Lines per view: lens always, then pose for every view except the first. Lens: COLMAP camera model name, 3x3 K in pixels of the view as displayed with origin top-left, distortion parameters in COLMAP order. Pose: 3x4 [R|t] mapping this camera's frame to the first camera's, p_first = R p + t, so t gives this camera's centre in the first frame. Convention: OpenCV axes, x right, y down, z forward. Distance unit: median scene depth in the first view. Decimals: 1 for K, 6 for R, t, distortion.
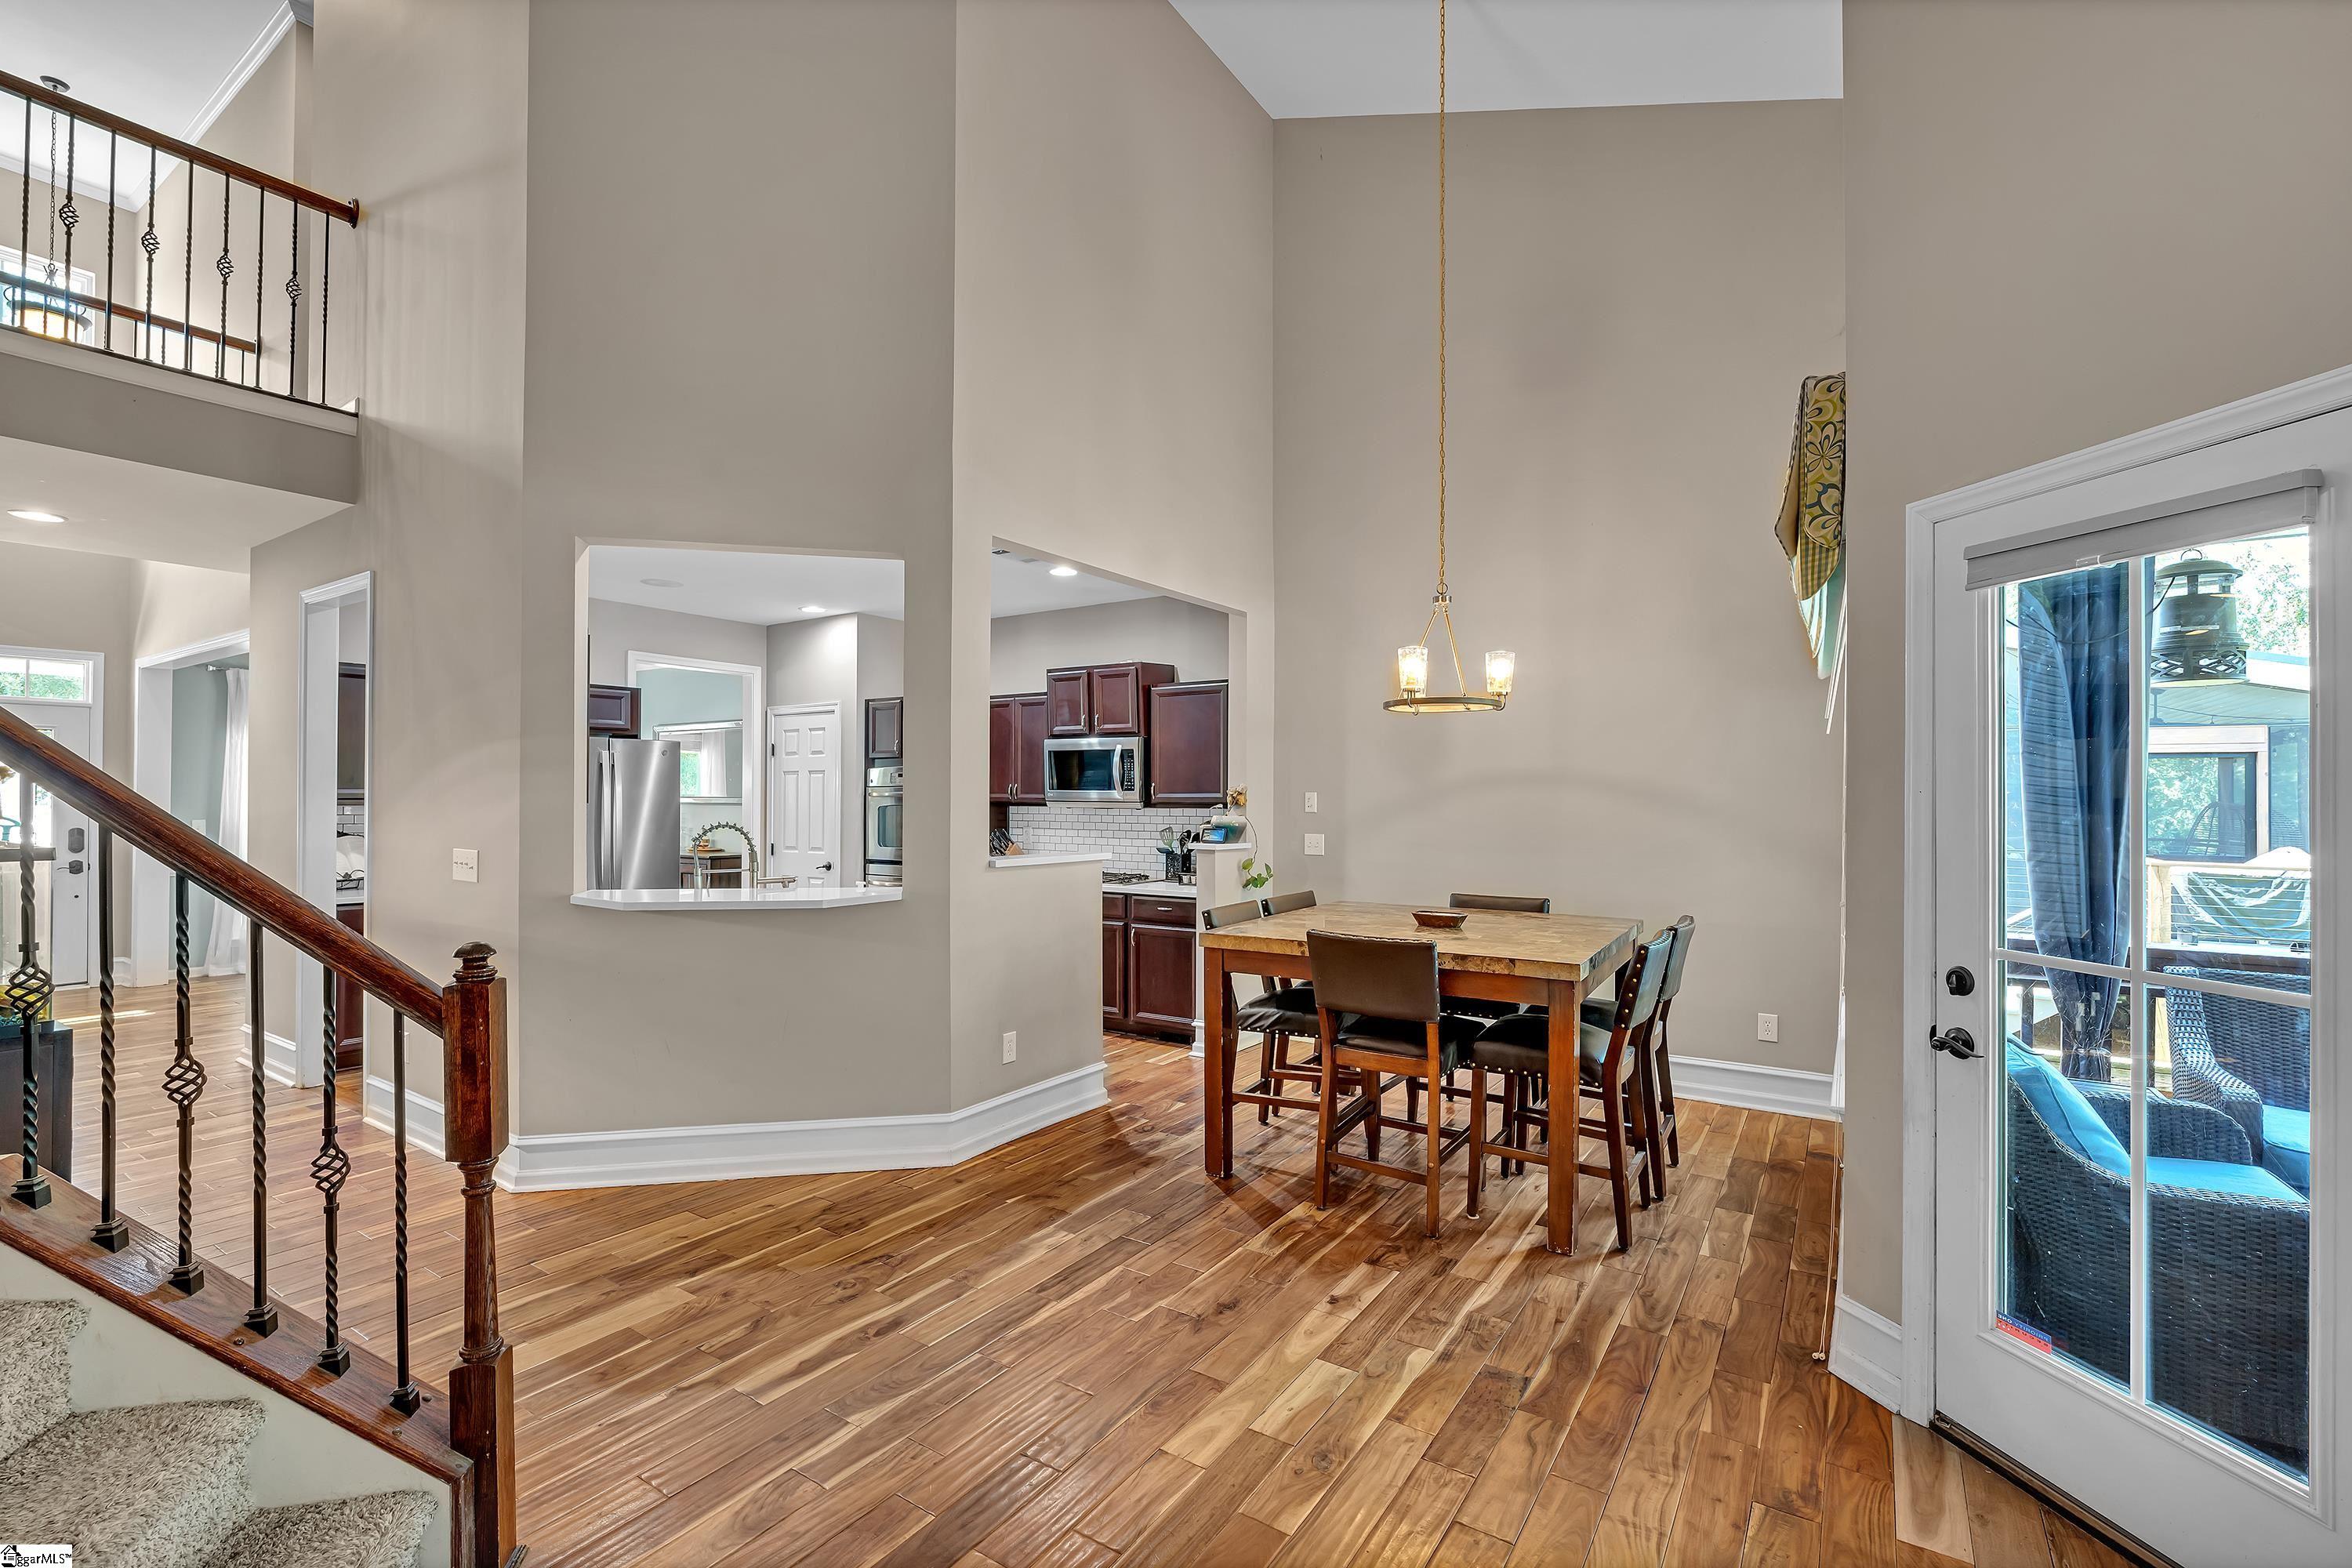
lens RADIAL K [[1026.2, 0, 1176.0], [0, 1026.2, 784.0], [0, 0, 1]] dist [-0.002691, -0.000279]
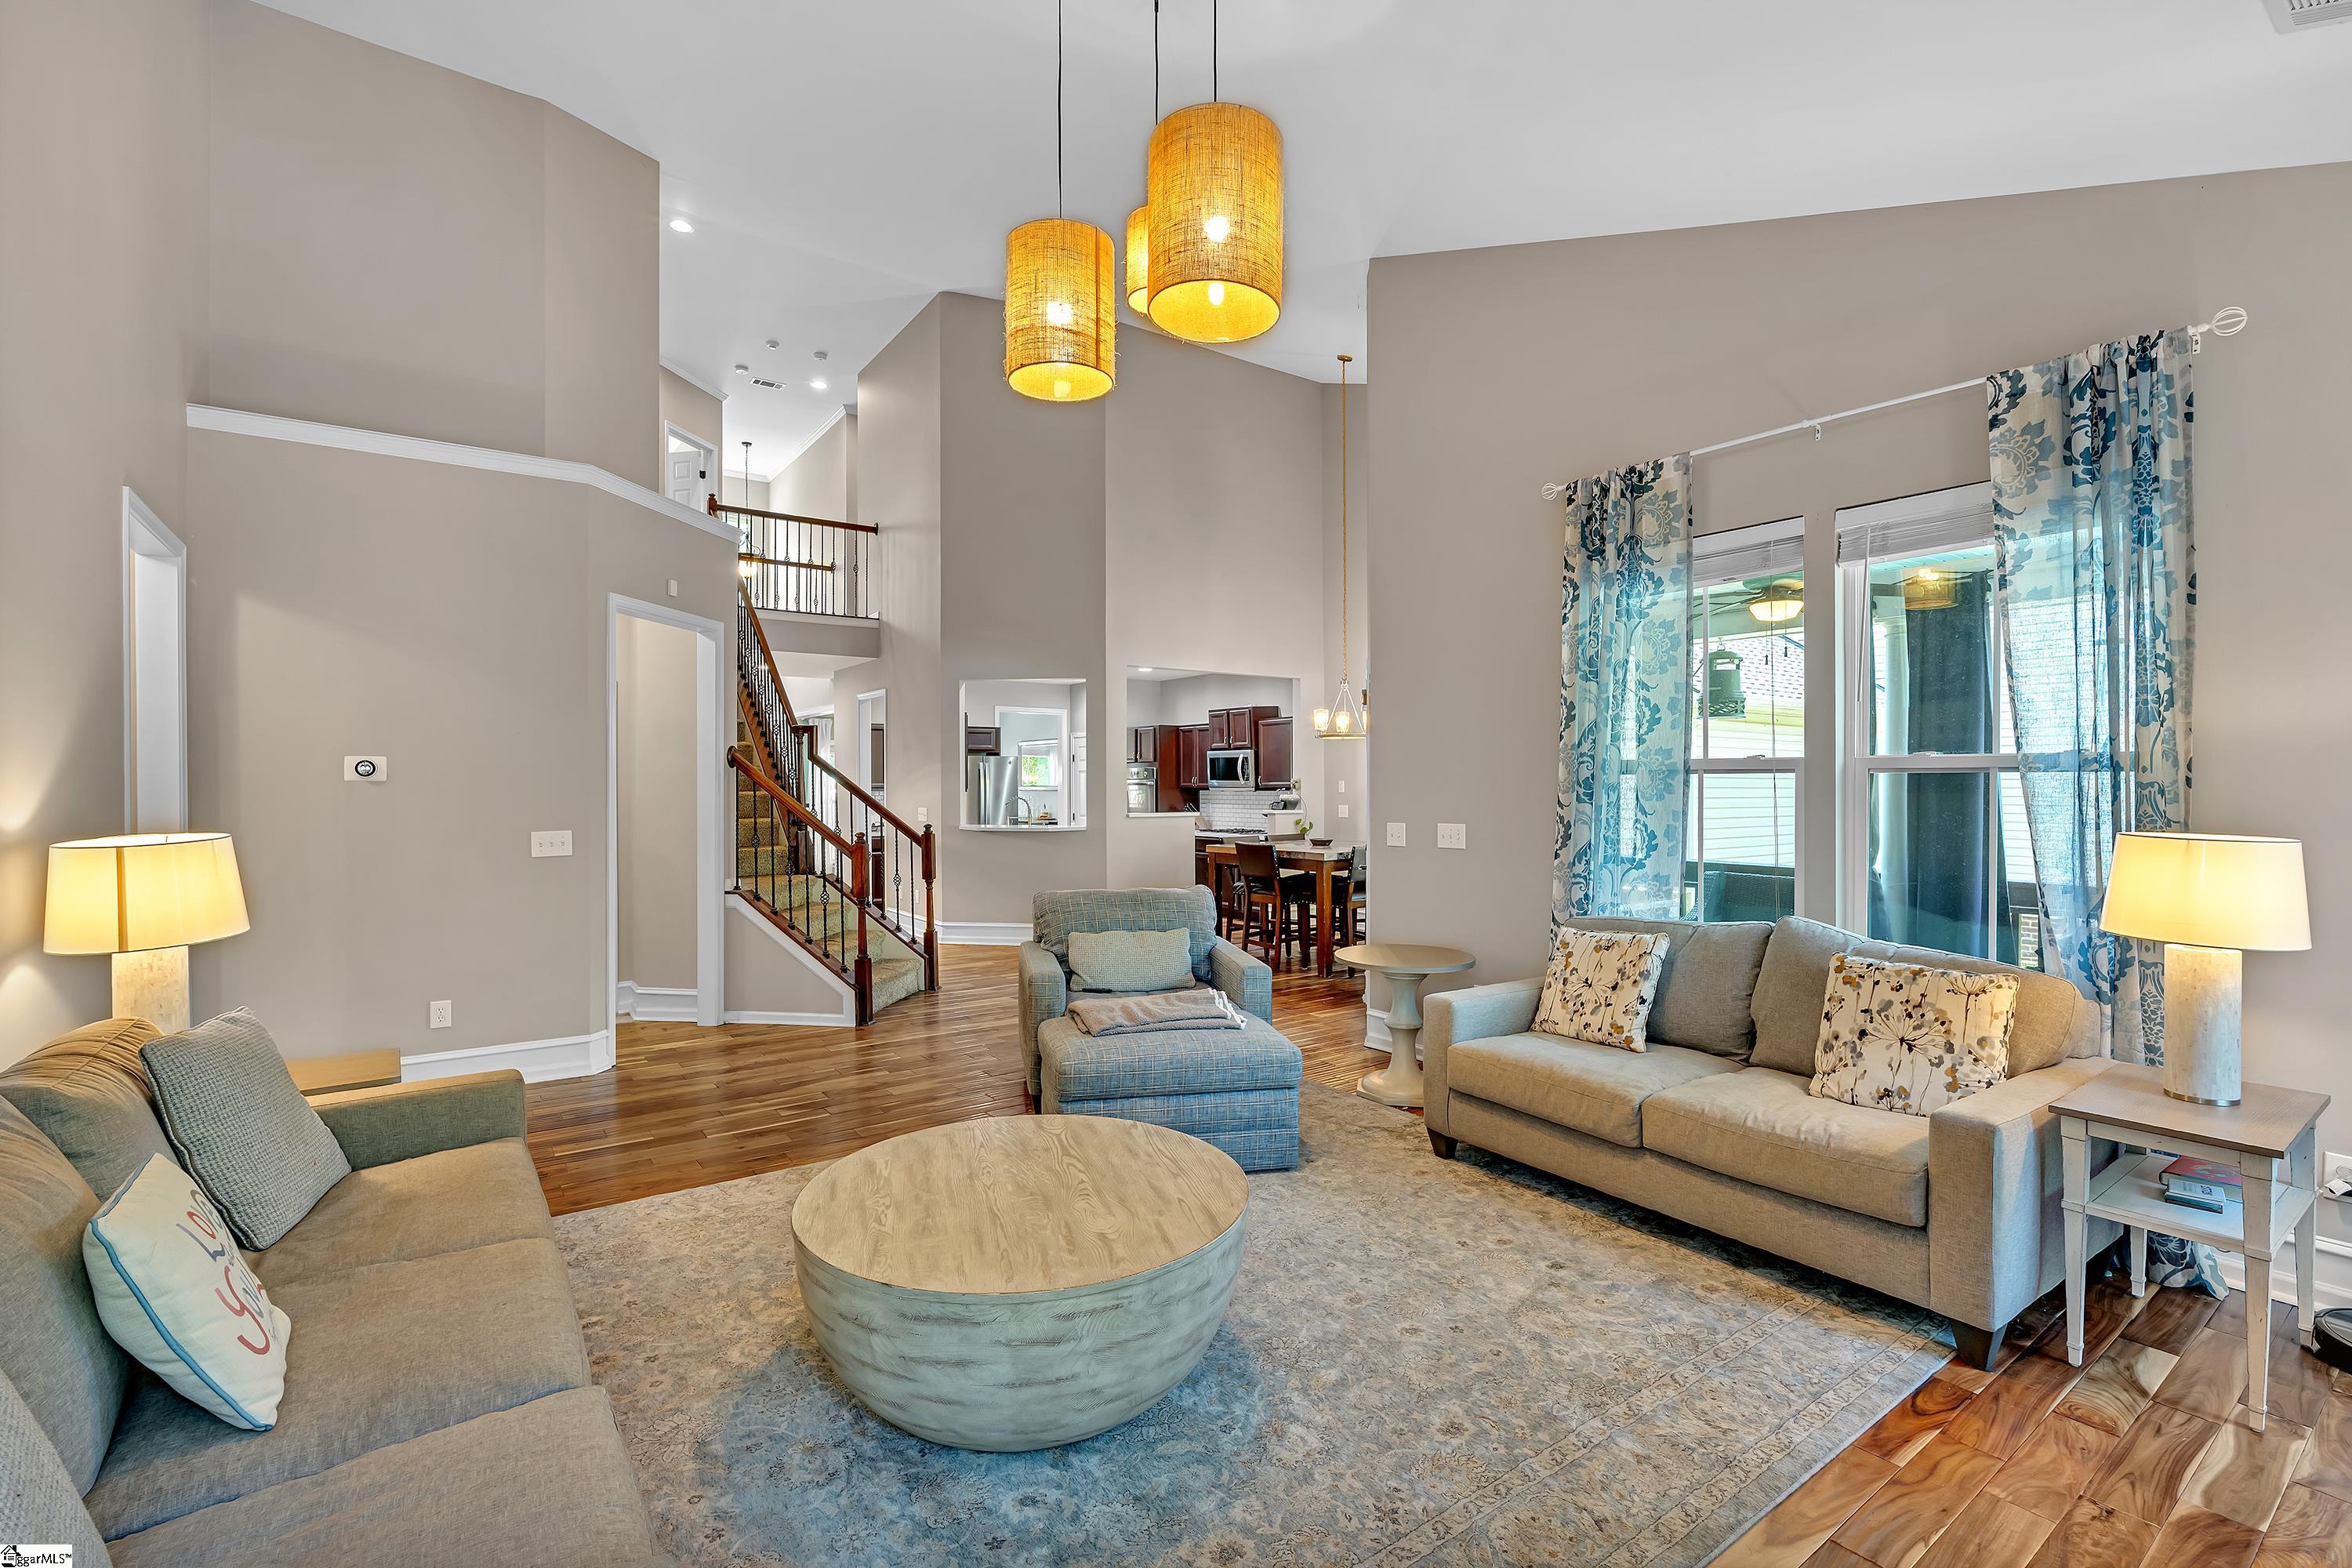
lens RADIAL K [[1026.2, 0, 1176.0], [0, 1026.2, 784.0], [0, 0, 1]] dist [-0.002691, -0.000279]
pose [[0.937120, -0.007346, -0.348931, 0.737873], [0.011103, 0.999900, 0.008766, -0.007682], [0.348831, -0.012089, 0.937108, -1.098086]]
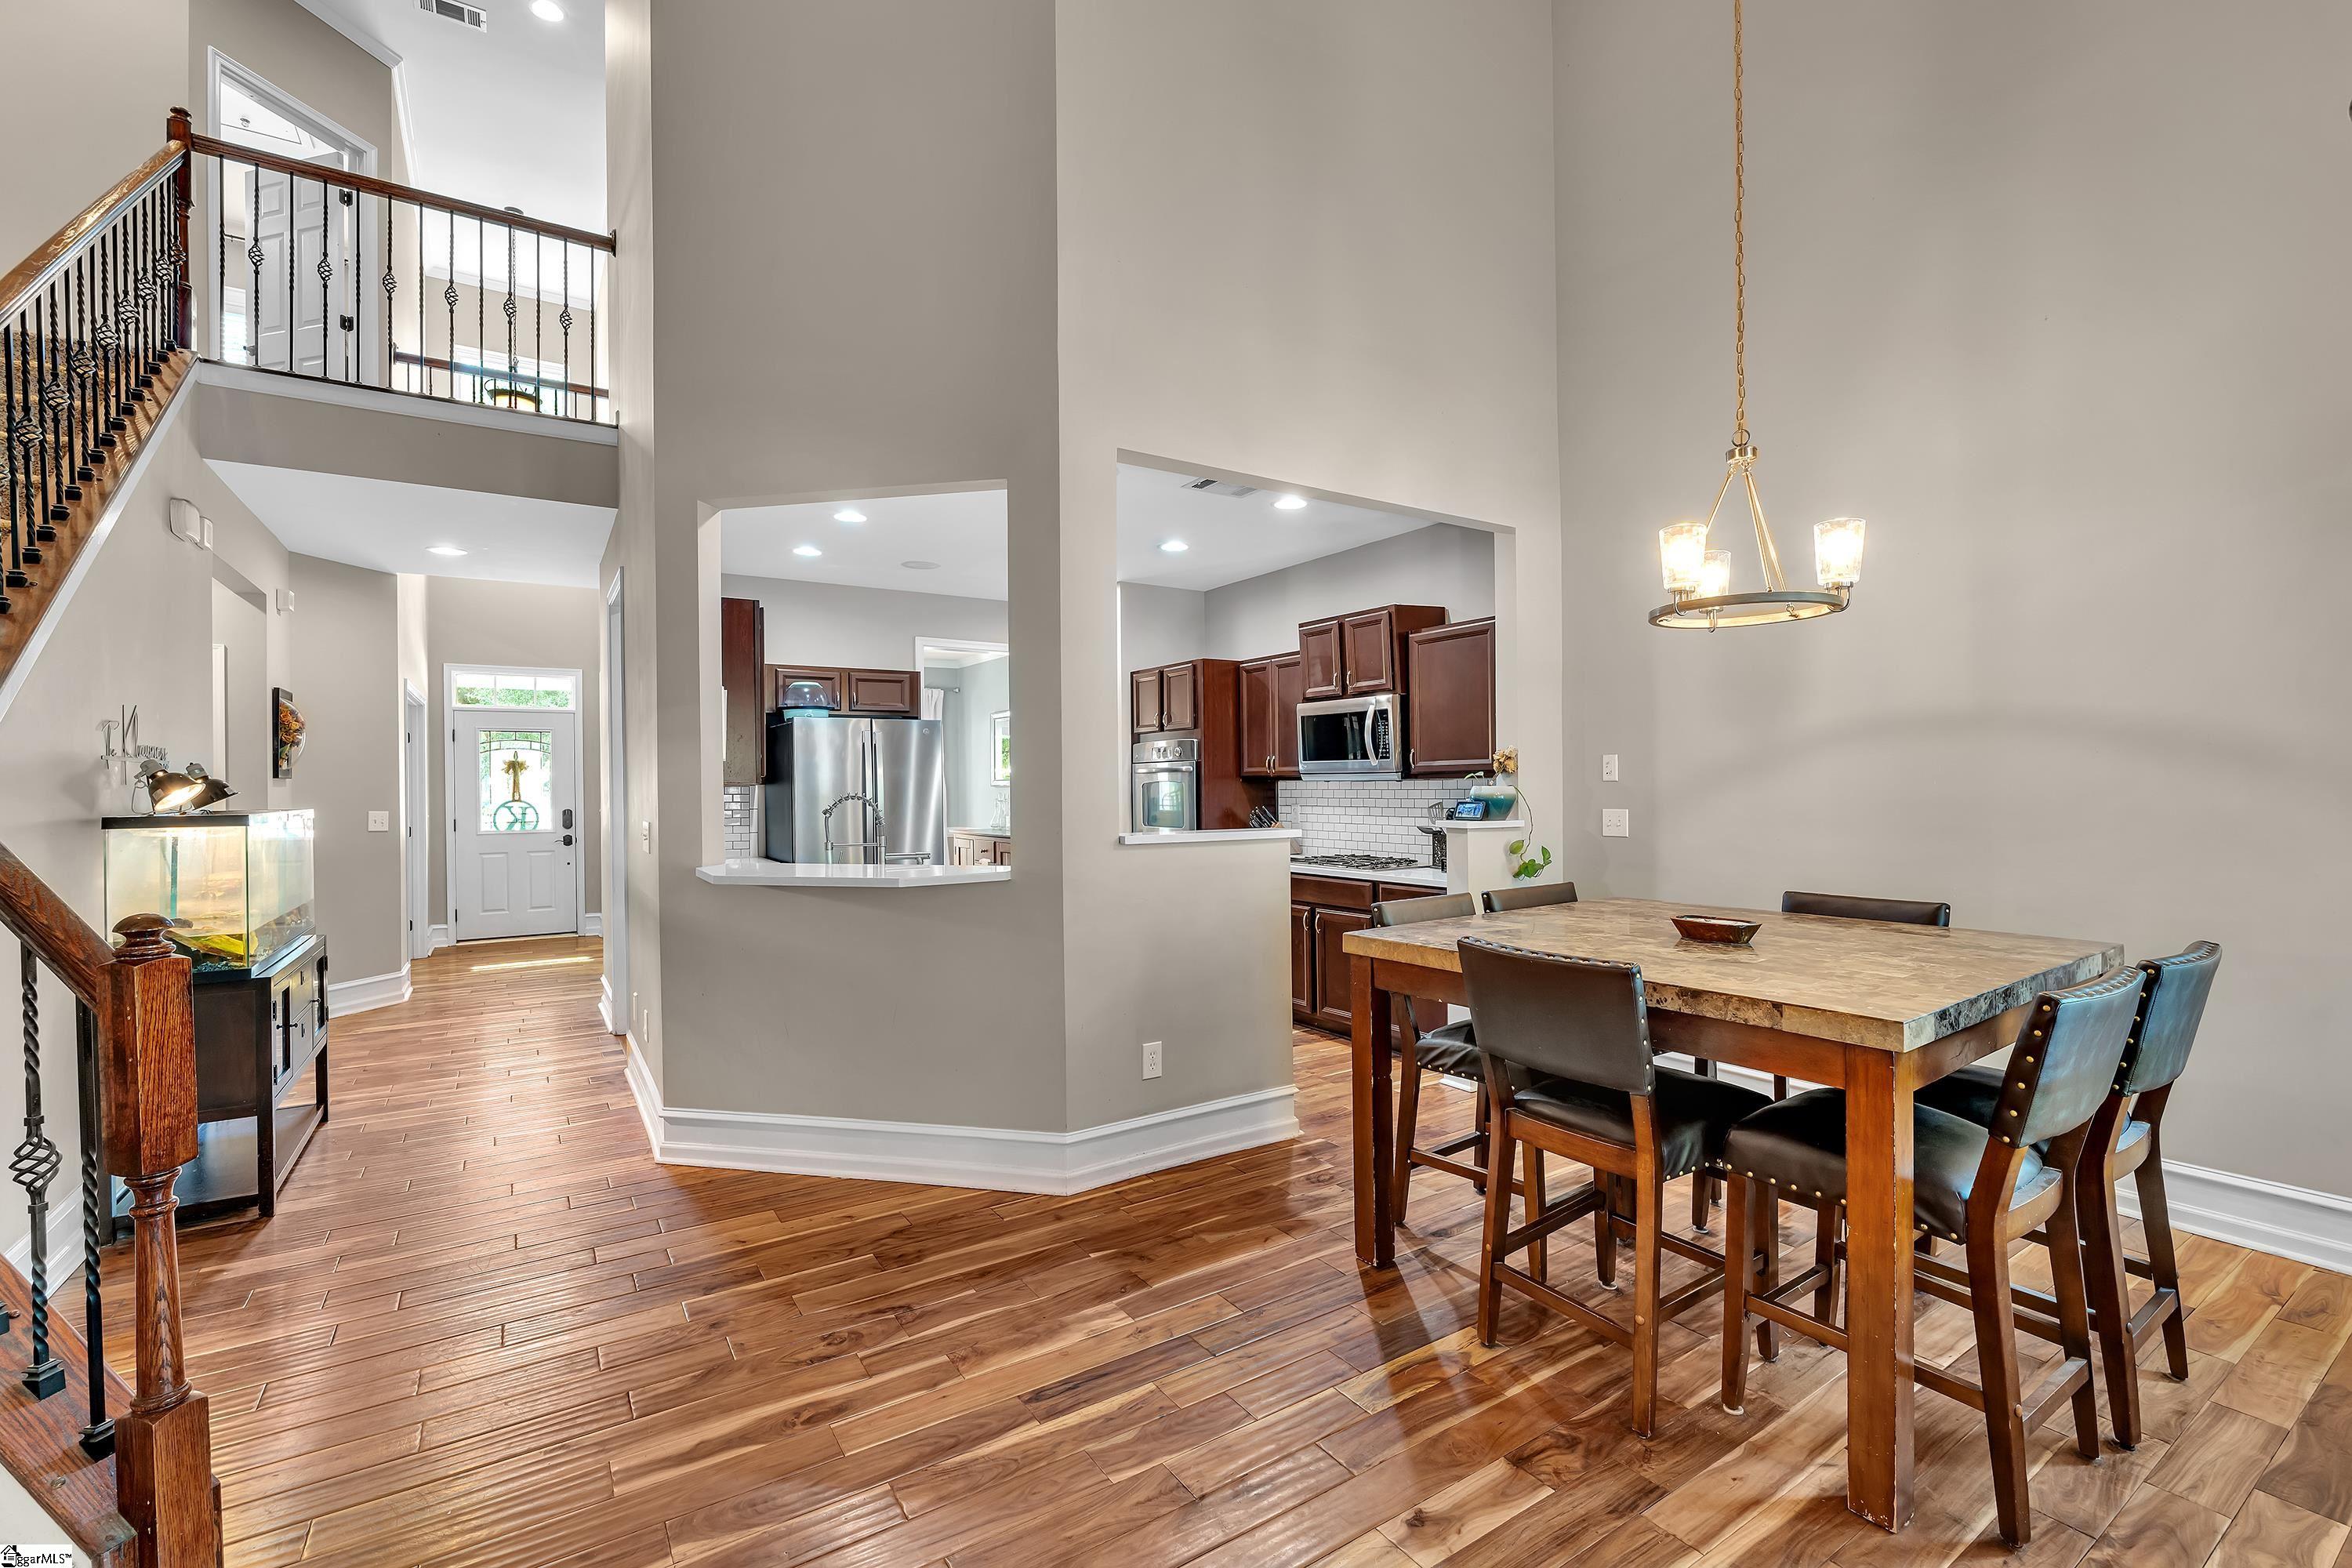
lens RADIAL K [[1016.2, 0, 1176.0], [0, 1016.2, 784.0], [0, 0, 1]] dist [-0.001296, -0.000496]
pose [[0.921078, -0.012780, -0.389169, 0.200367], [0.017635, 0.999805, 0.008906, 0.027519], [0.388979, -0.015066, 0.921123, 0.274641]]
